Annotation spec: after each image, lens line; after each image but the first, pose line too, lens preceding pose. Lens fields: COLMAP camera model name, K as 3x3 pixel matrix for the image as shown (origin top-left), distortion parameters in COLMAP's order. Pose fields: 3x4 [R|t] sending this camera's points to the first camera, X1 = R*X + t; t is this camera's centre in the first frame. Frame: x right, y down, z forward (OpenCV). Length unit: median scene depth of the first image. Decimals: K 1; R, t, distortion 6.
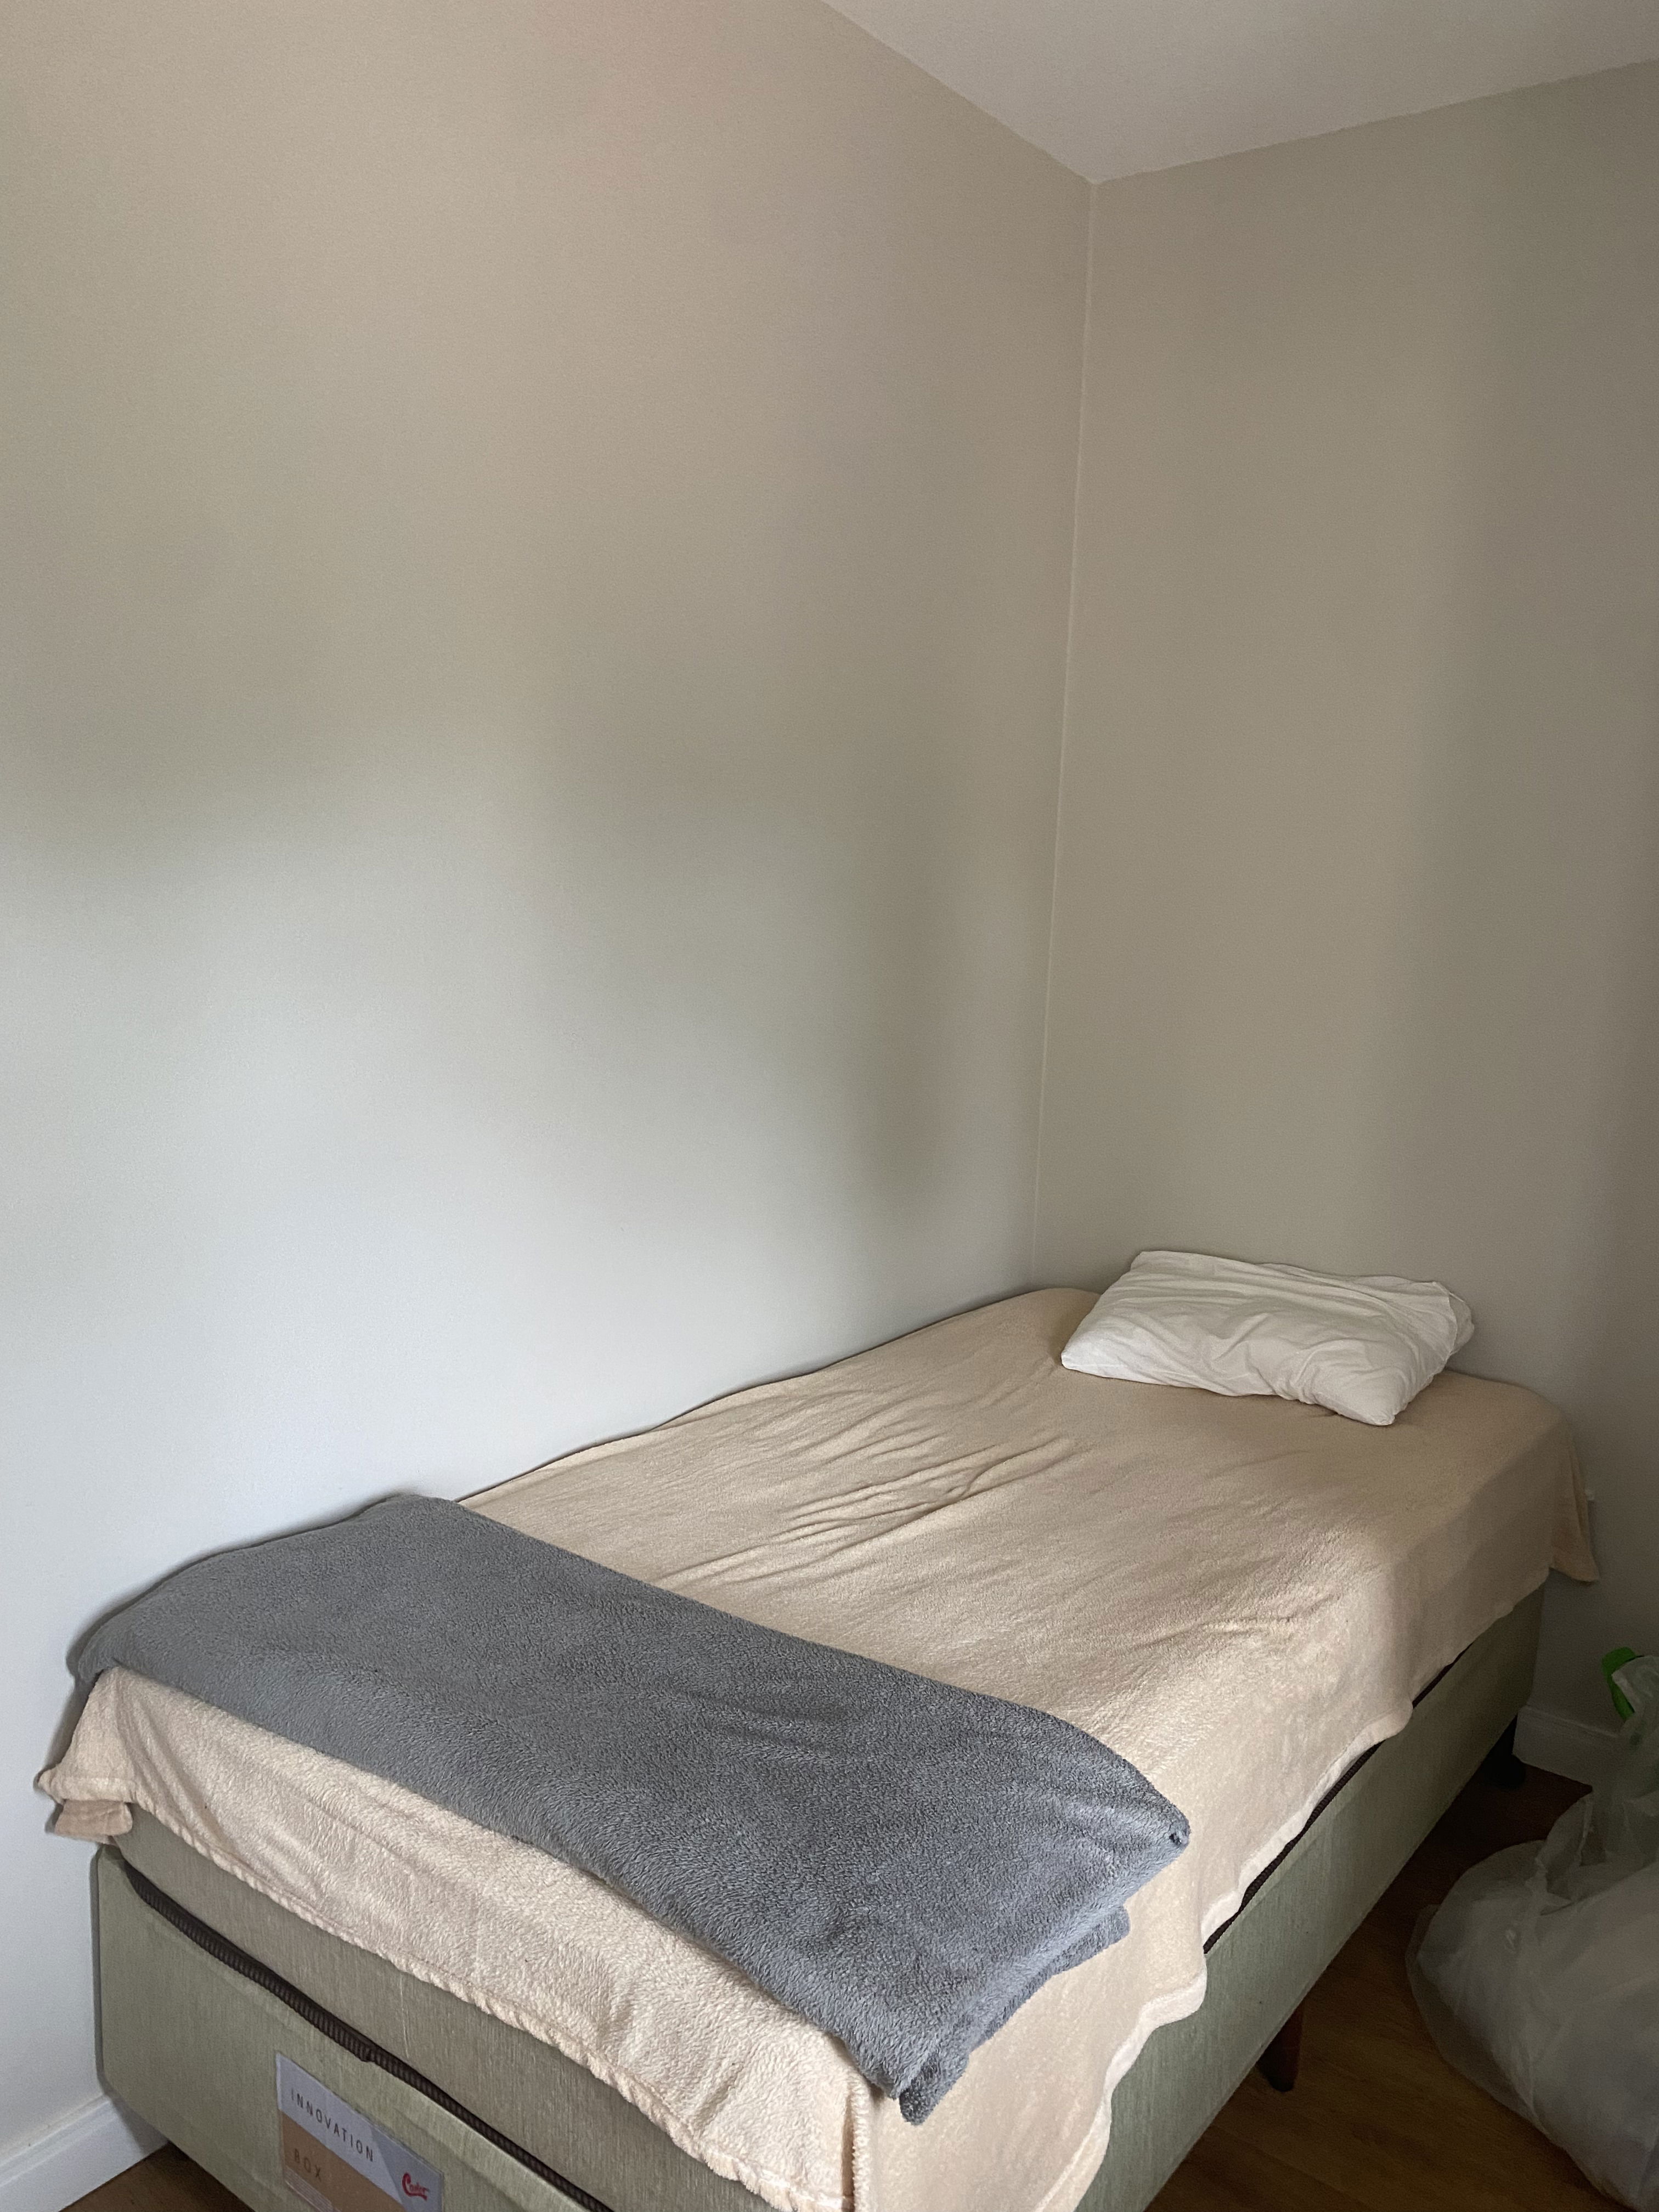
lens RADIAL K [[1670.8, 0, 827.5], [0, 1670.8, 1094.2], [0, 0, 1]] dist [0.005987, -0.013385]
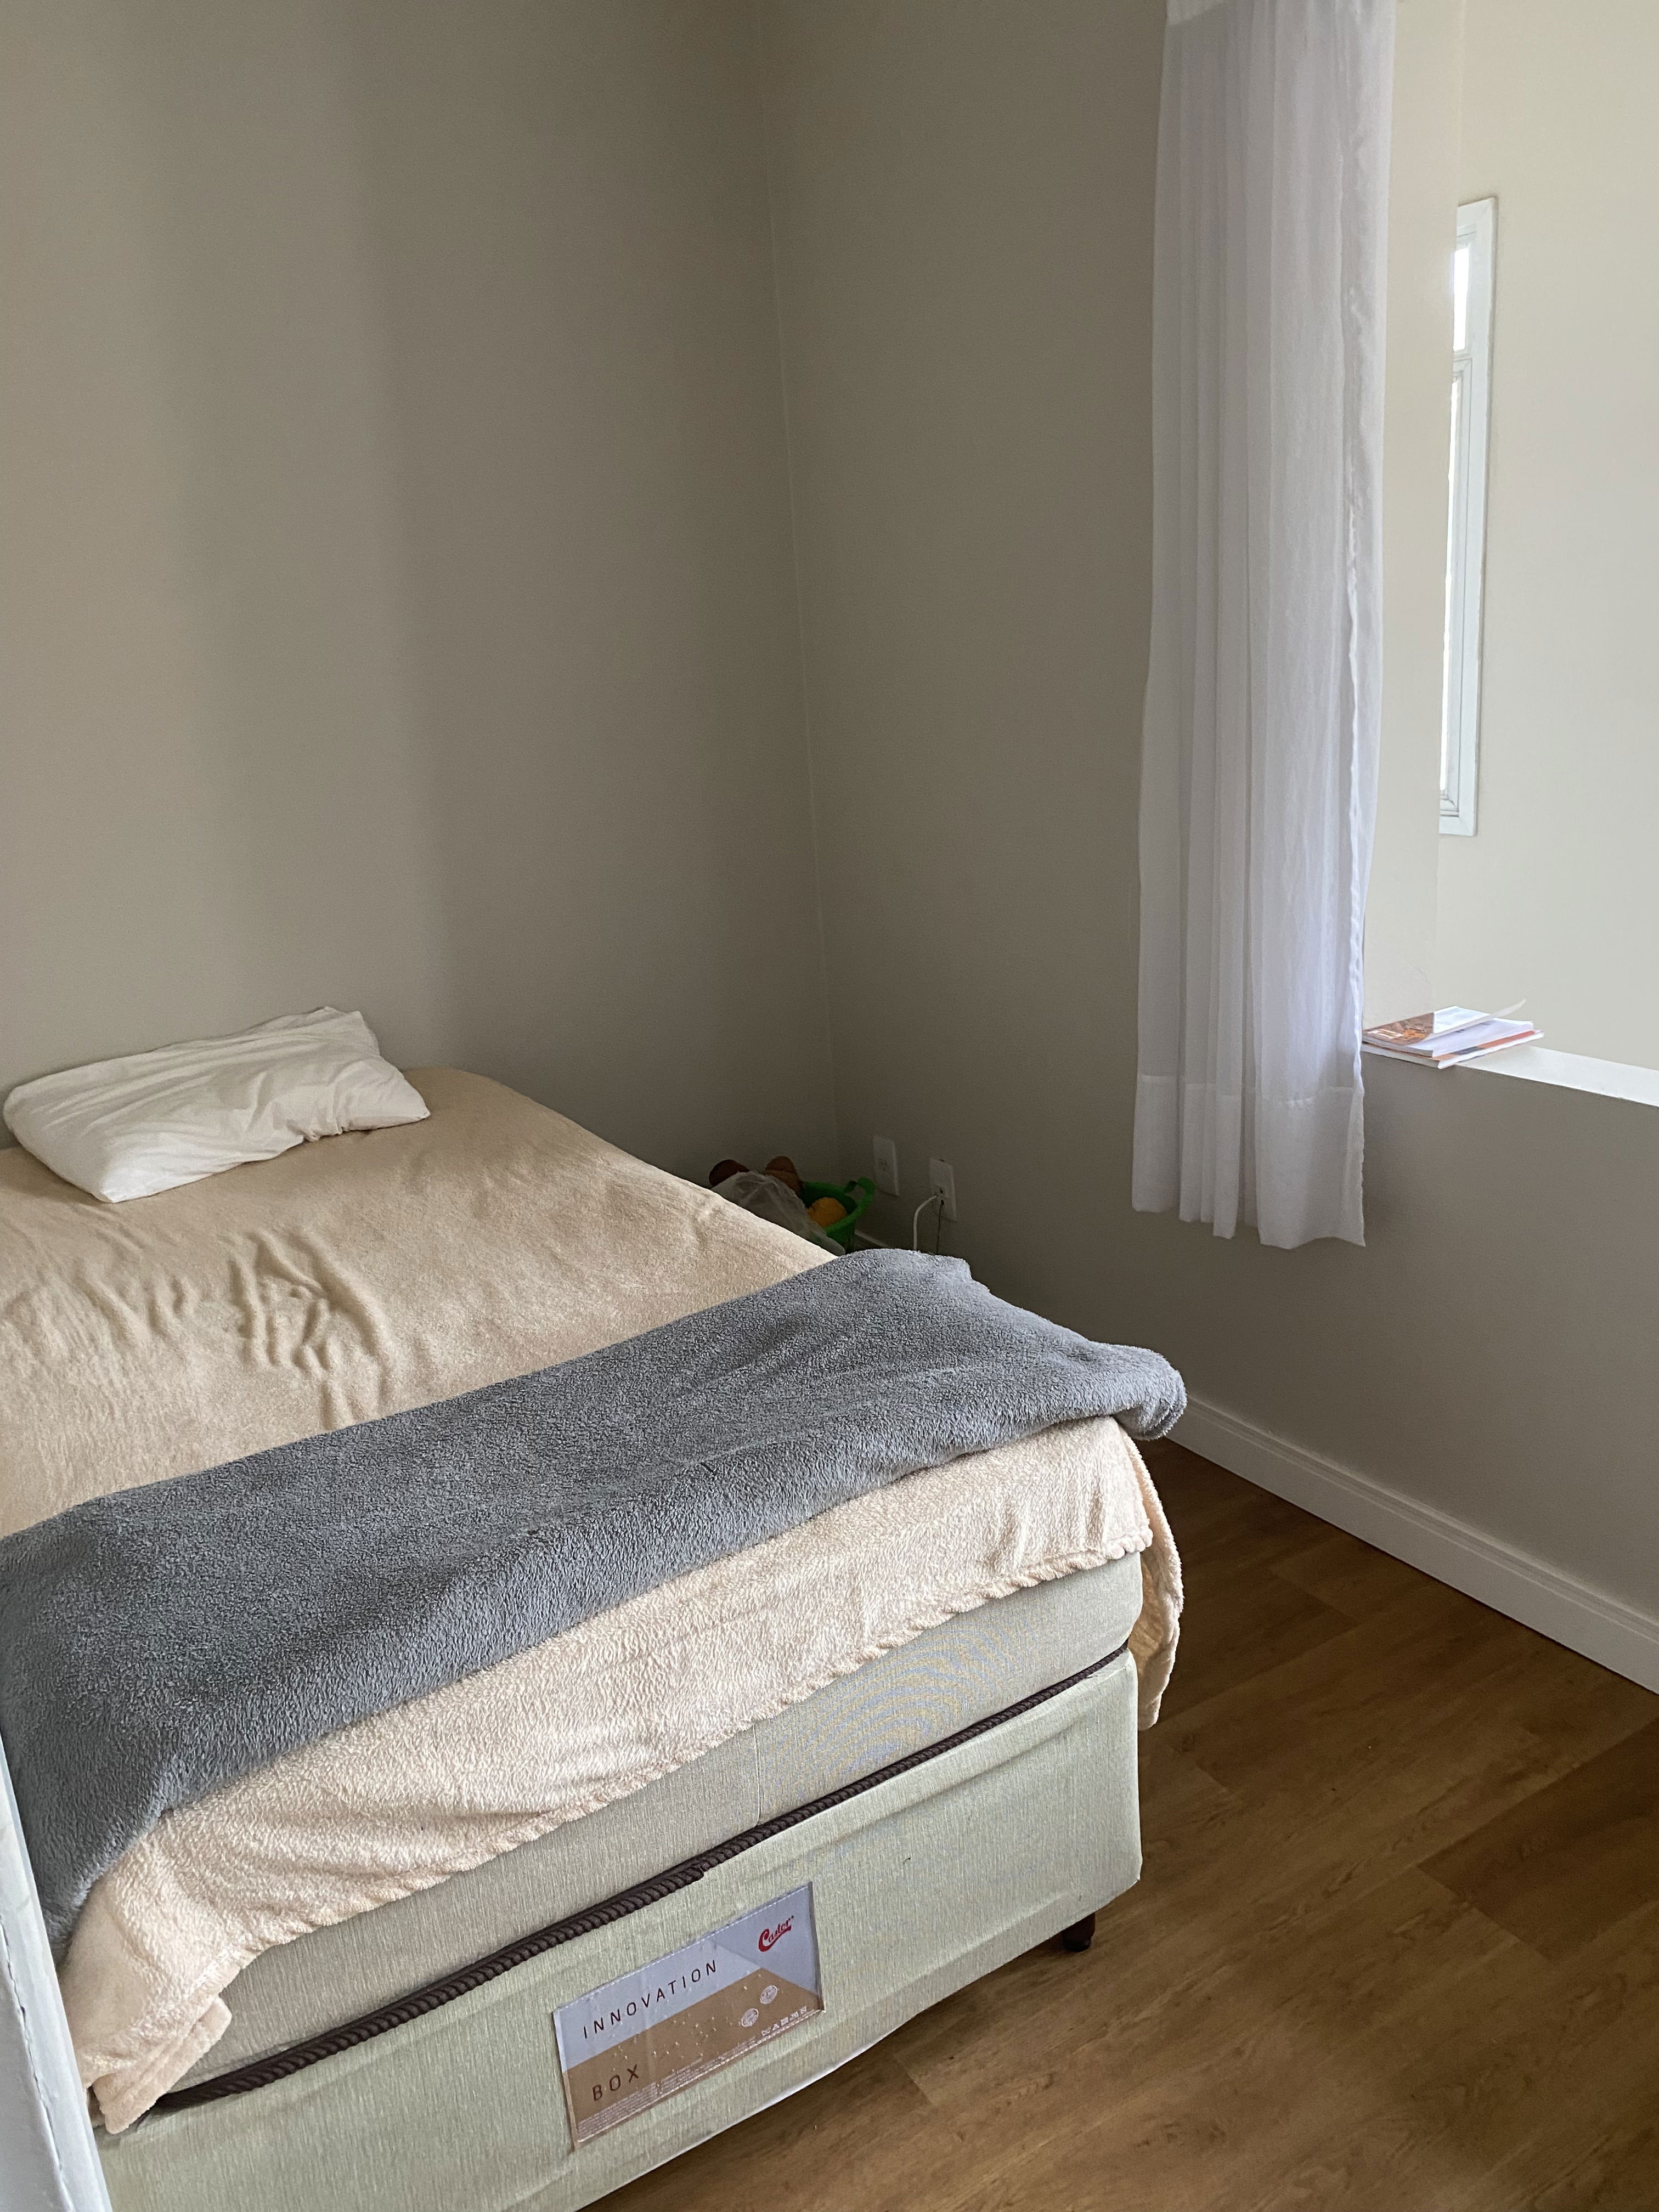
lens RADIAL K [[1670.8, 0, 821.5], [0, 1670.8, 1115.5], [0, 0, 1]] dist [0.005987, -0.013385]
pose [[0.368636, -0.327603, 0.869933, -0.564992], [0.228851, 0.939021, 0.256644, -0.030444], [-0.900963, 0.104477, 0.421130, 0.300942]]
